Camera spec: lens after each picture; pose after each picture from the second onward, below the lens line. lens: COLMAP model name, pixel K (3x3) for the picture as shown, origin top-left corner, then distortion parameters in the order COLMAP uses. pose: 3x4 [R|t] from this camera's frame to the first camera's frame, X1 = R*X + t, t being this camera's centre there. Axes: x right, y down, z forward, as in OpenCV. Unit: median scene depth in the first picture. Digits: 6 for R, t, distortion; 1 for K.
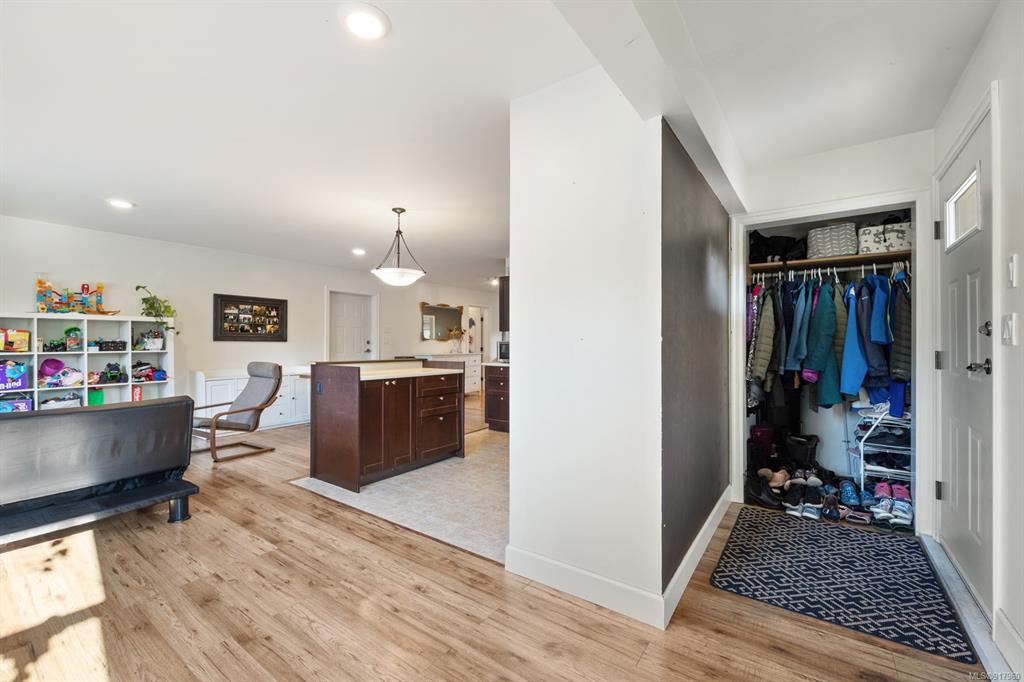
lens RADIAL K [[415.2, 0, 505.9], [0, 415.2, 345.5], [0, 0, 1]] dist [-0.003617, -0.000043]
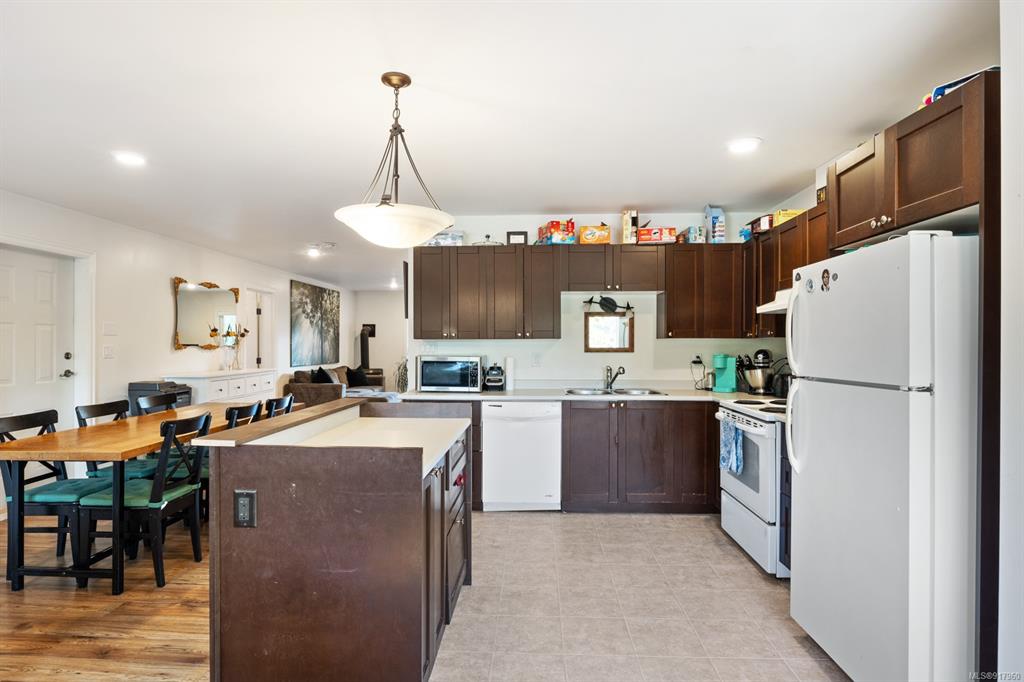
lens RADIAL K [[533.7, 0, 509.9], [0, 533.7, 344.1], [0, 0, 1]] dist [-0.010267, -0.002814]
pose [[0.840159, -0.001827, 0.542337, -0.315721], [0.002859, 0.999995, -0.001059, -0.025411], [-0.542332, 0.002441, 0.840161, 0.299078]]
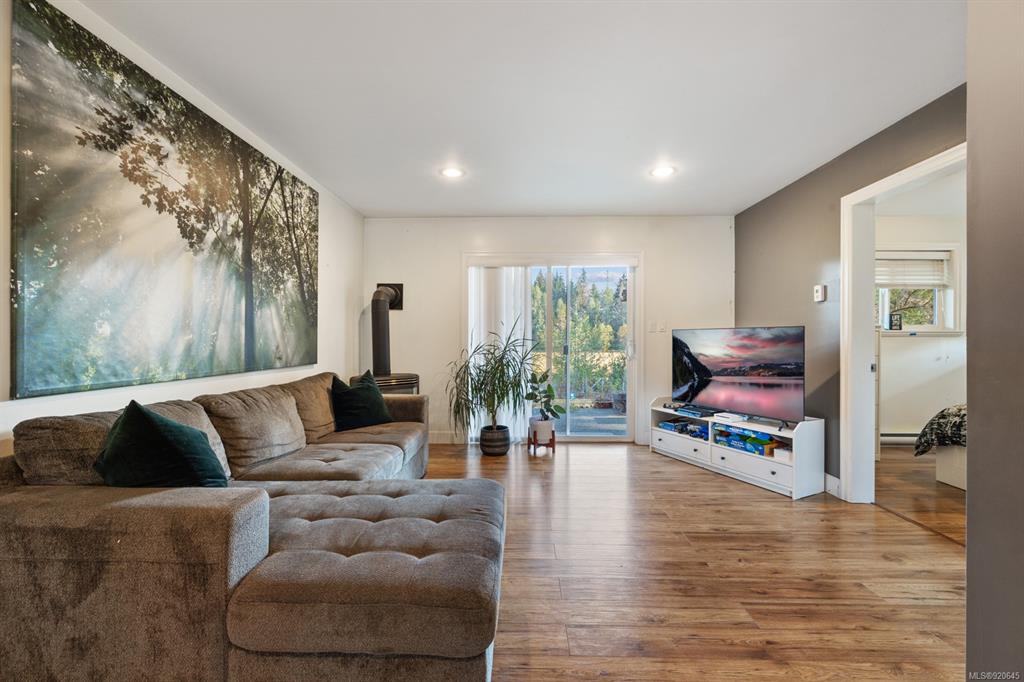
lens RADIAL K [[415.2, 0, 514.2], [0, 415.2, 340.7], [0, 0, 1]] dist [-0.003617, -0.000043]
pose [[0.822620, -0.002644, 0.568586, 0.075944], [0.002157, 0.999997, 0.001529, 0.001112], [-0.568588, -0.000031, 0.822622, 1.498766]]
